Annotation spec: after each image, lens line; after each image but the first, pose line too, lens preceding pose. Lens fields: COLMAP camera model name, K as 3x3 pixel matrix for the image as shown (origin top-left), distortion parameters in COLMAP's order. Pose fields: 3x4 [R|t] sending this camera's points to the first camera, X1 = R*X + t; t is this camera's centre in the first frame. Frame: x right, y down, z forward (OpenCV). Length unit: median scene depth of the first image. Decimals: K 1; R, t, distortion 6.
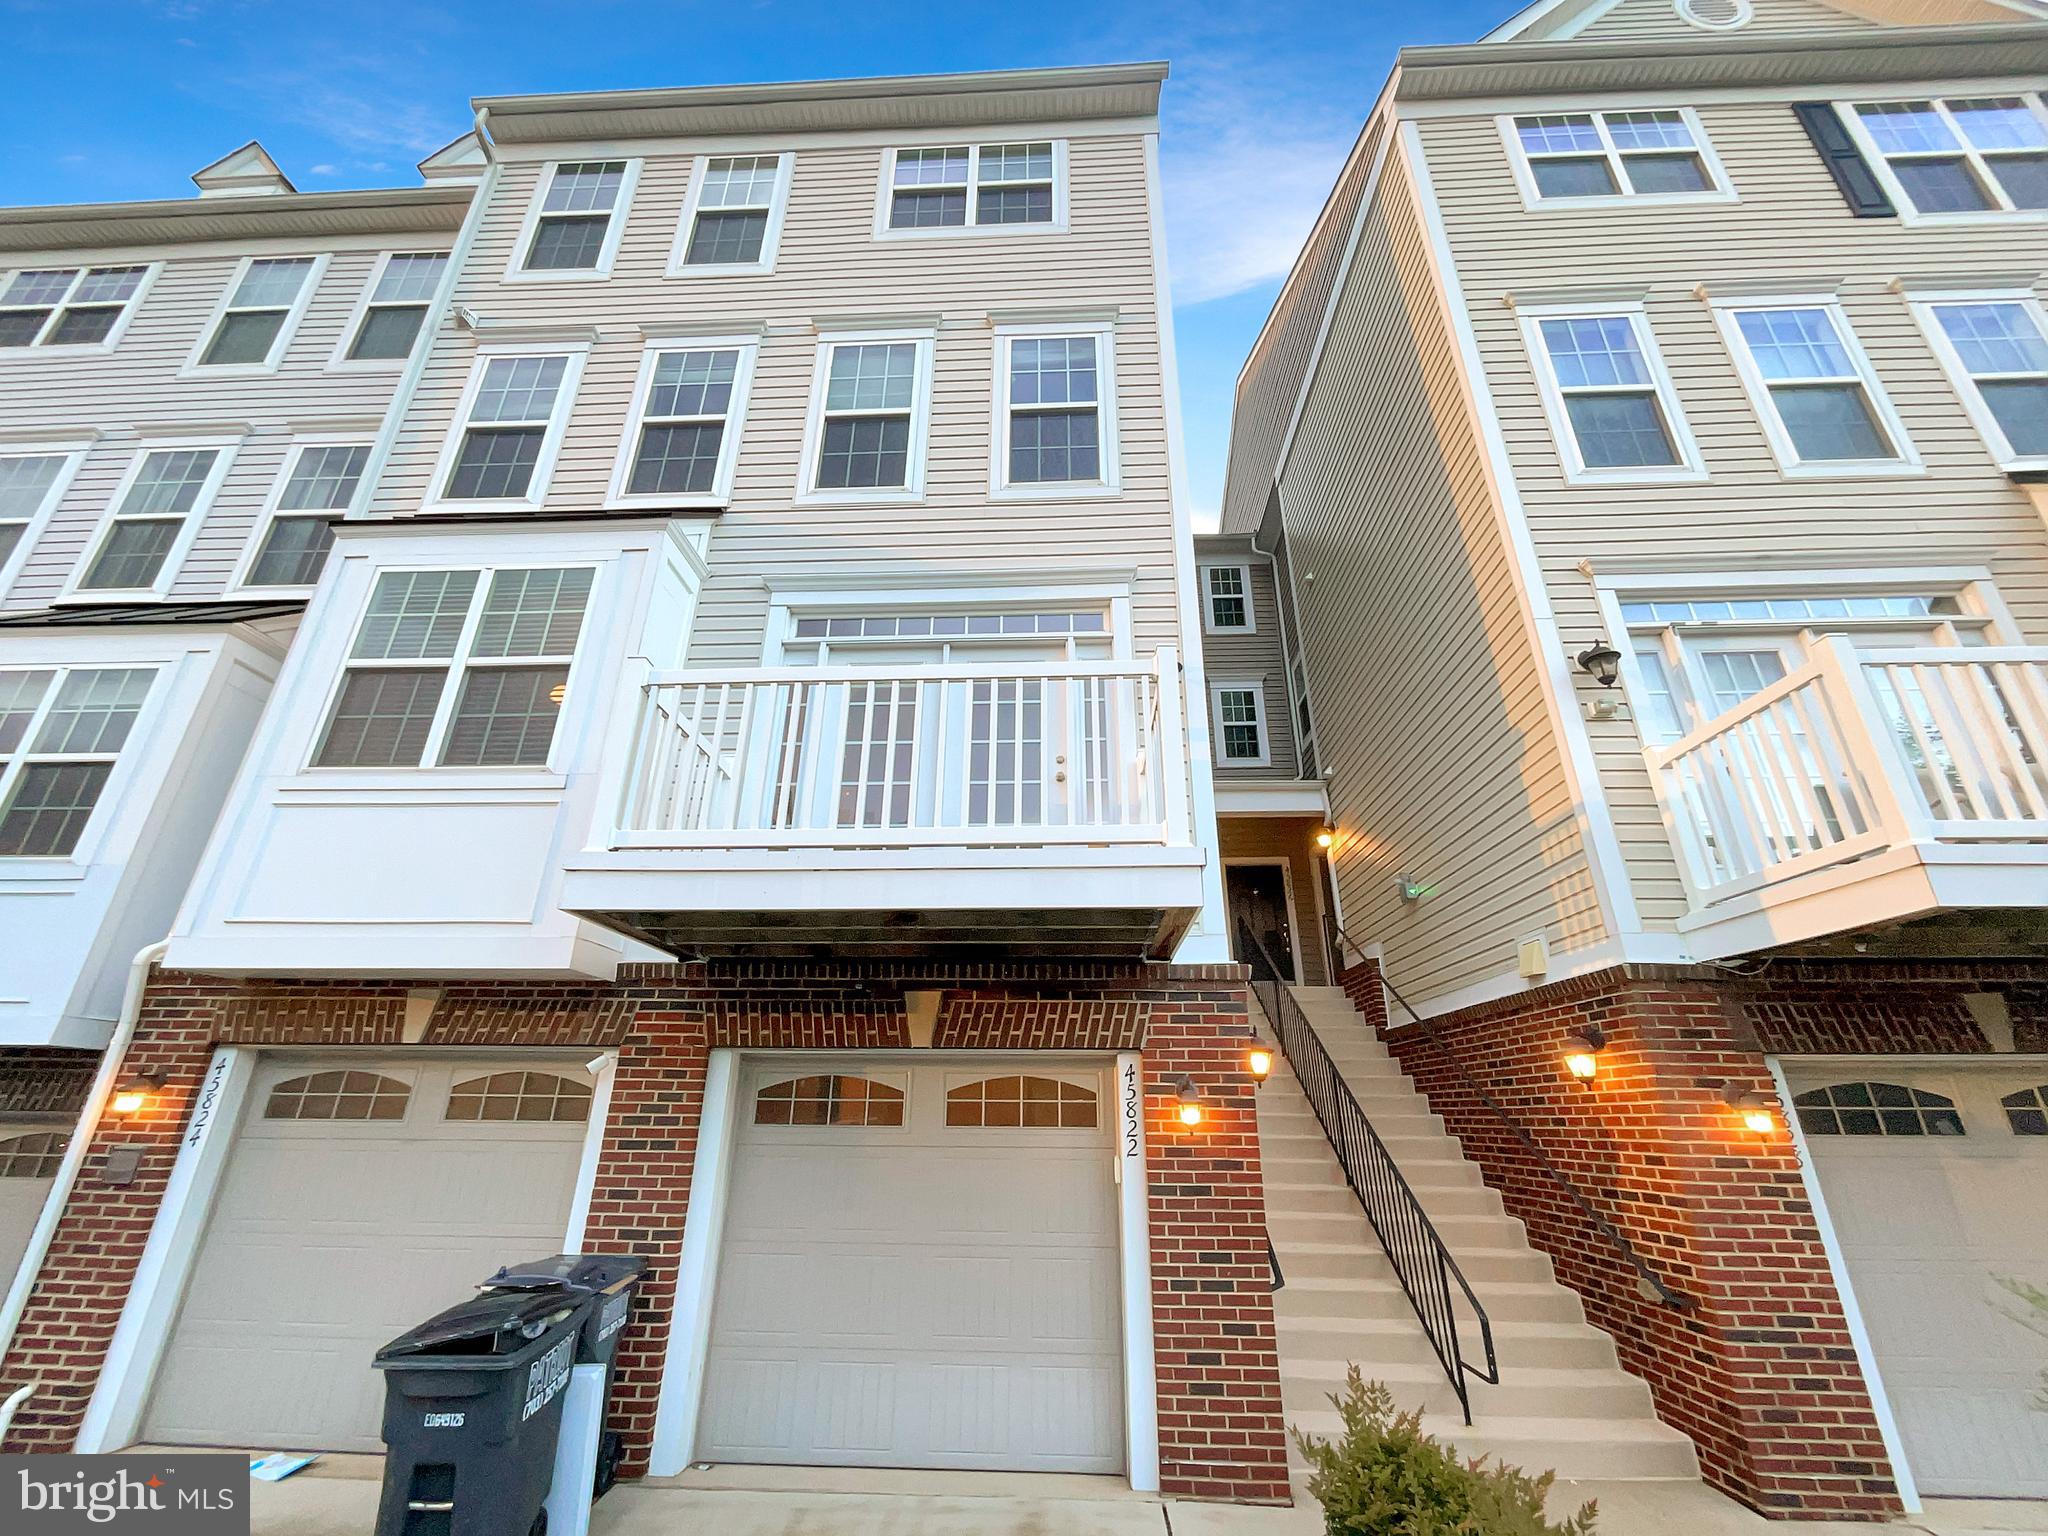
lens RADIAL K [[832.6, 0, 1032.8], [0, 832.6, 764.1], [0, 0, 1]] dist [0.009843, -0.004404]
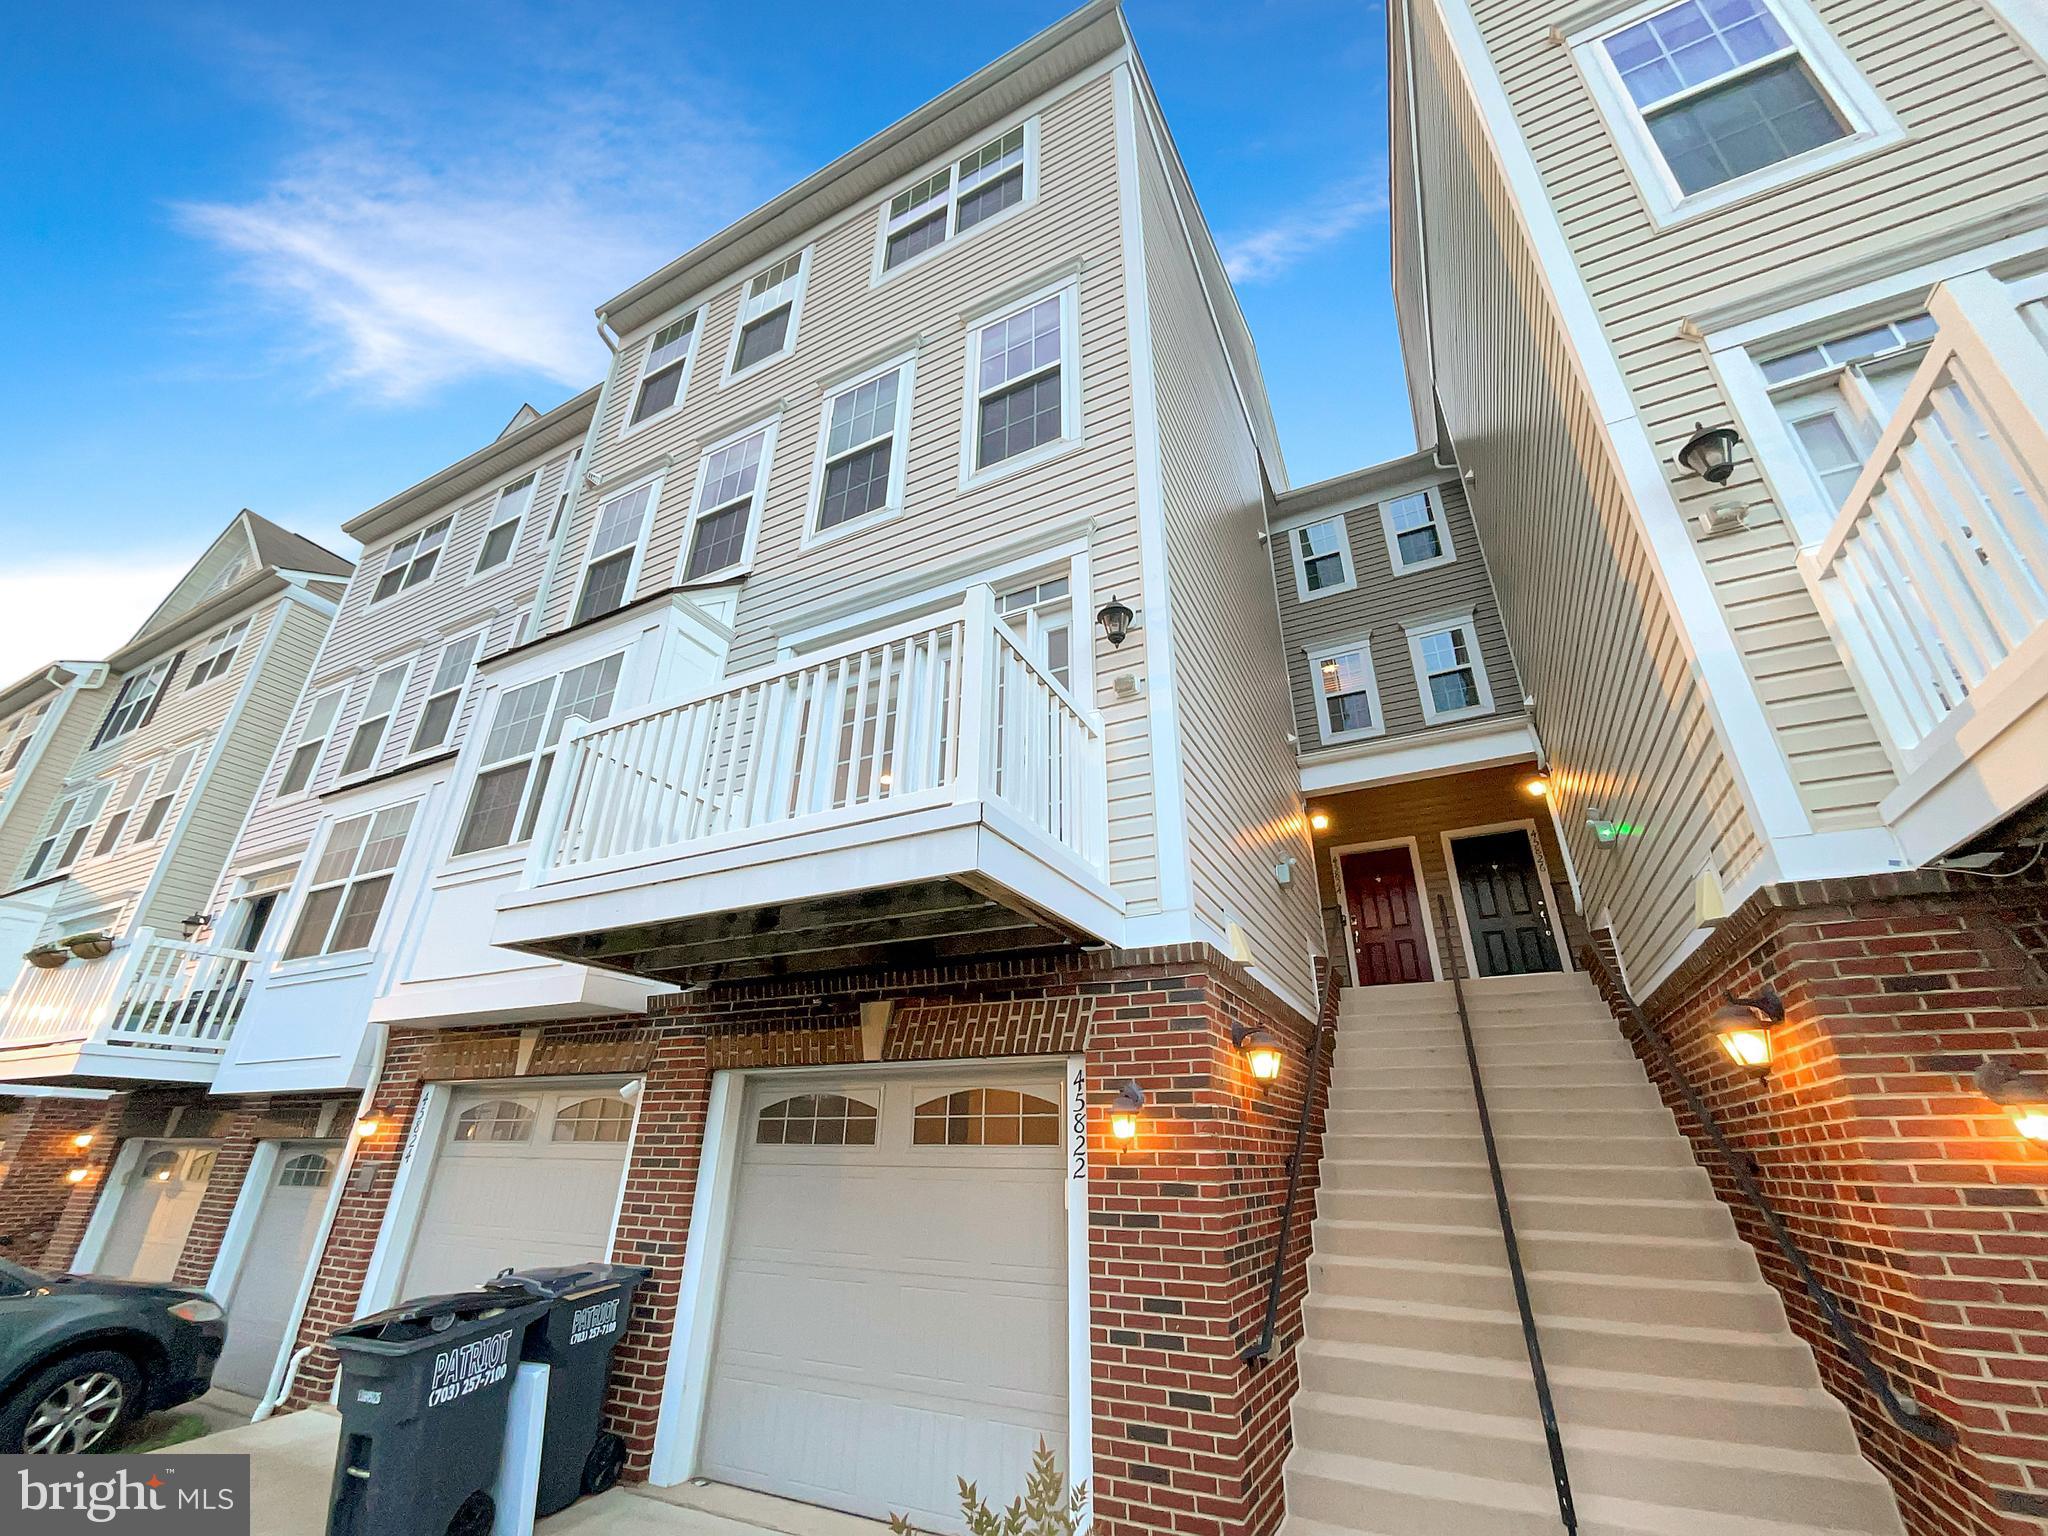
lens RADIAL K [[832.6, 0, 1017.4], [0, 832.6, 762.7], [0, 0, 1]] dist [0.009843, -0.004404]
pose [[0.909588, -0.175914, -0.376436, 0.425994], [0.160042, 0.984385, -0.073304, 0.097630], [0.383453, 0.006431, 0.923538, 0.173520]]
